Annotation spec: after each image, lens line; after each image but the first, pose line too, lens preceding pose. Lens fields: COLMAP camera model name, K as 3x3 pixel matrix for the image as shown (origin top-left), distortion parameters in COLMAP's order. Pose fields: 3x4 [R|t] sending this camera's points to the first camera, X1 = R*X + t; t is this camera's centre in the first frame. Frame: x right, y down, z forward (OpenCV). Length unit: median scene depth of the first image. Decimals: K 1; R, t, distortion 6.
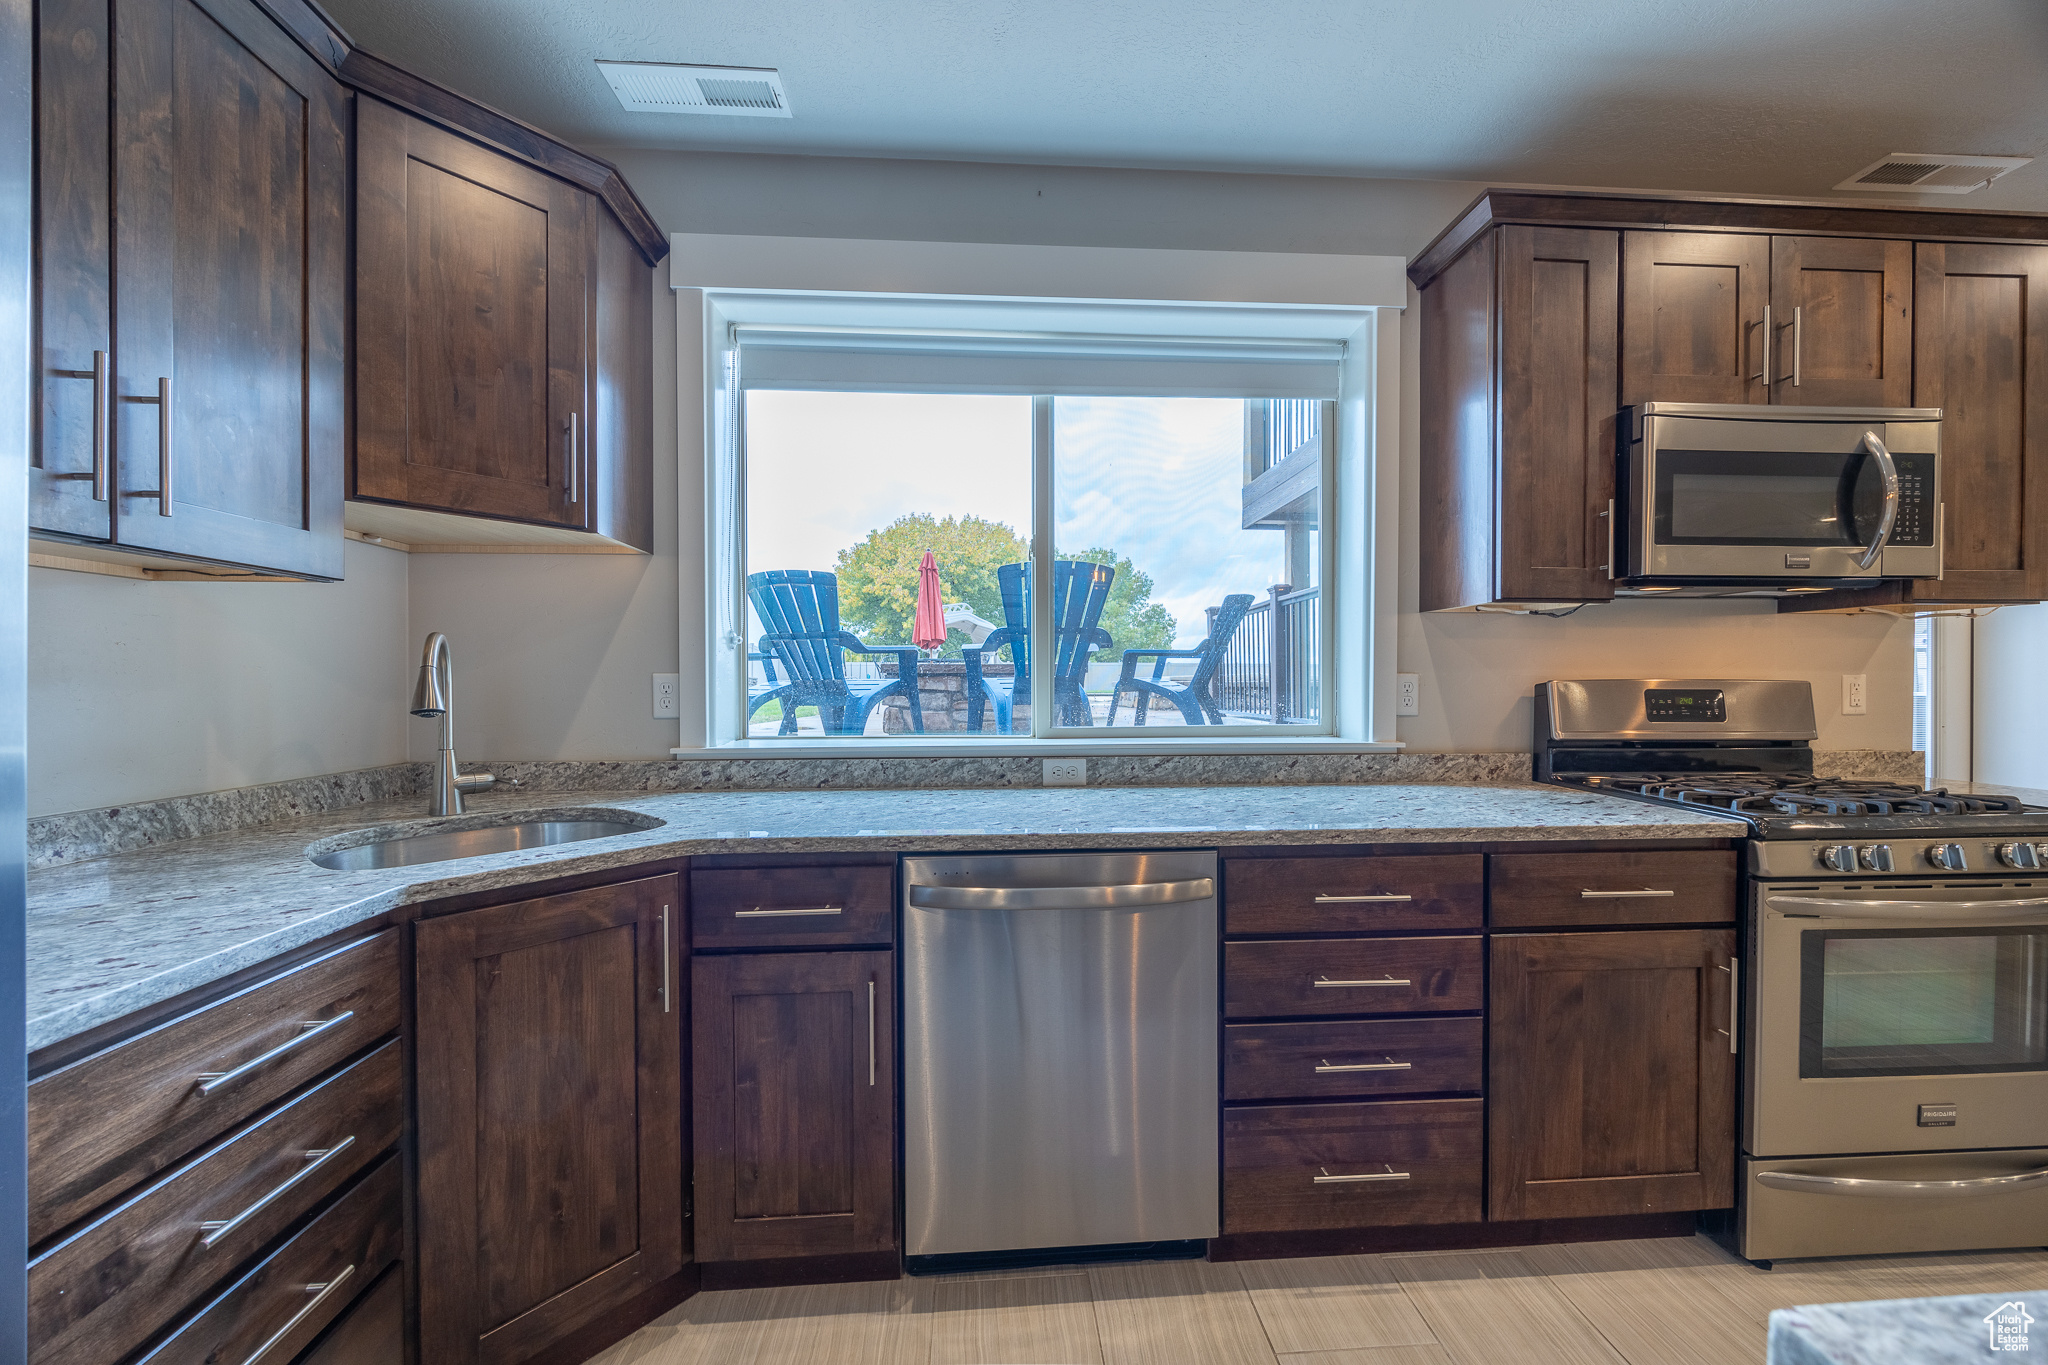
lens RADIAL K [[775.3, 0, 1032.2], [0, 775.3, 685.4], [0, 0, 1]] dist [-0.002381, -0.000441]
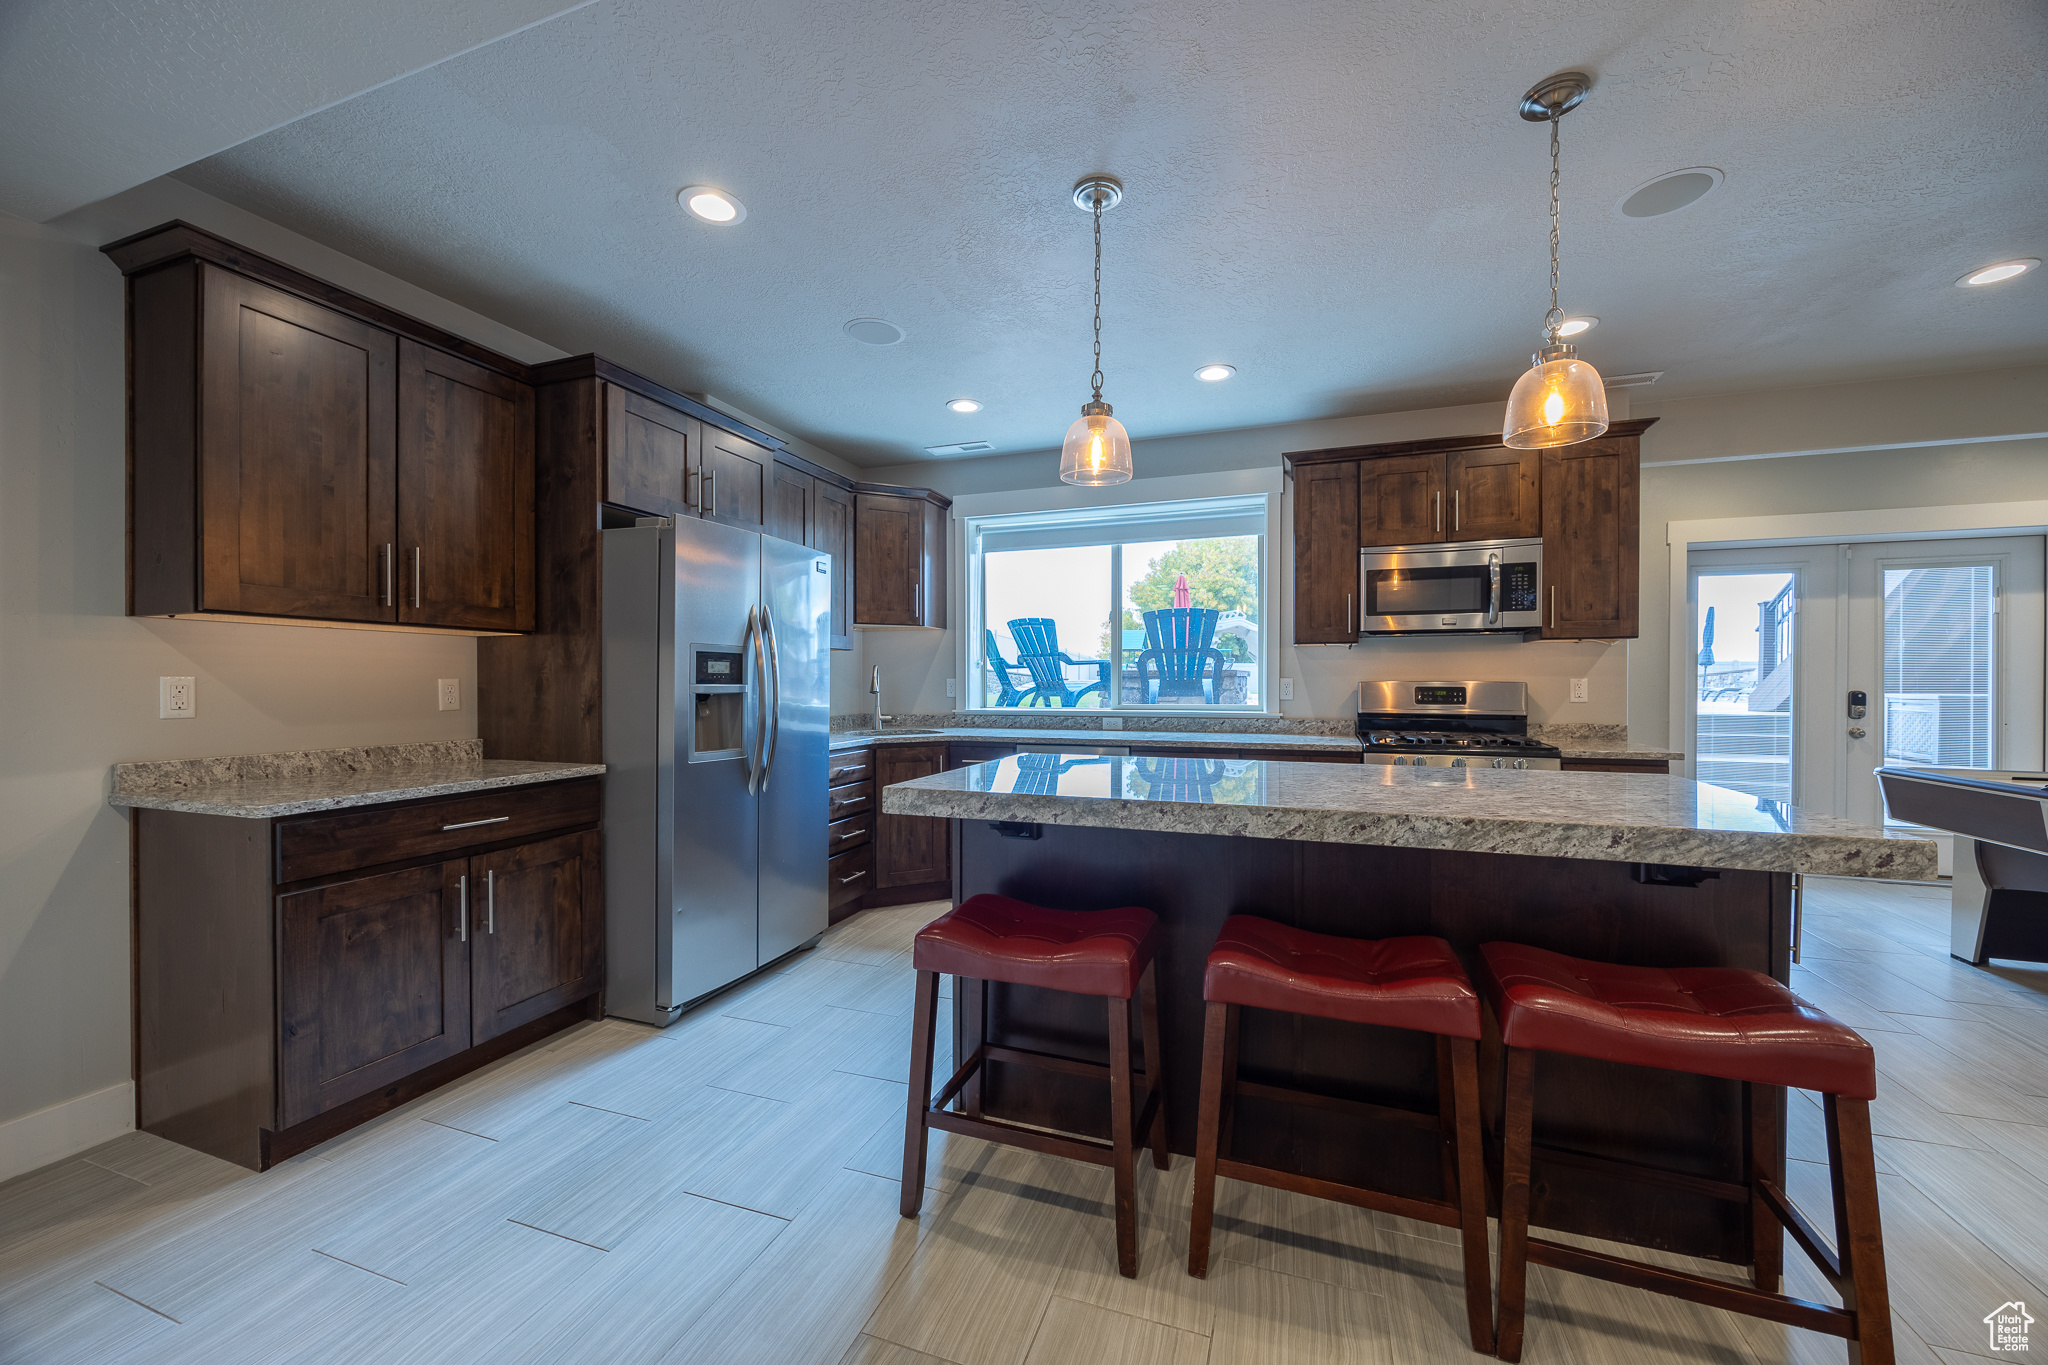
lens RADIAL K [[775.3, 0, 1033.2], [0, 775.3, 684.6], [0, 0, 1]] dist [-0.002381, -0.000441]
pose [[0.917420, 0.002376, -0.397913, 0.760822], [-0.002462, 0.999997, 0.000293, 0.002211], [0.397913, 0.000711, 0.917423, -1.173035]]
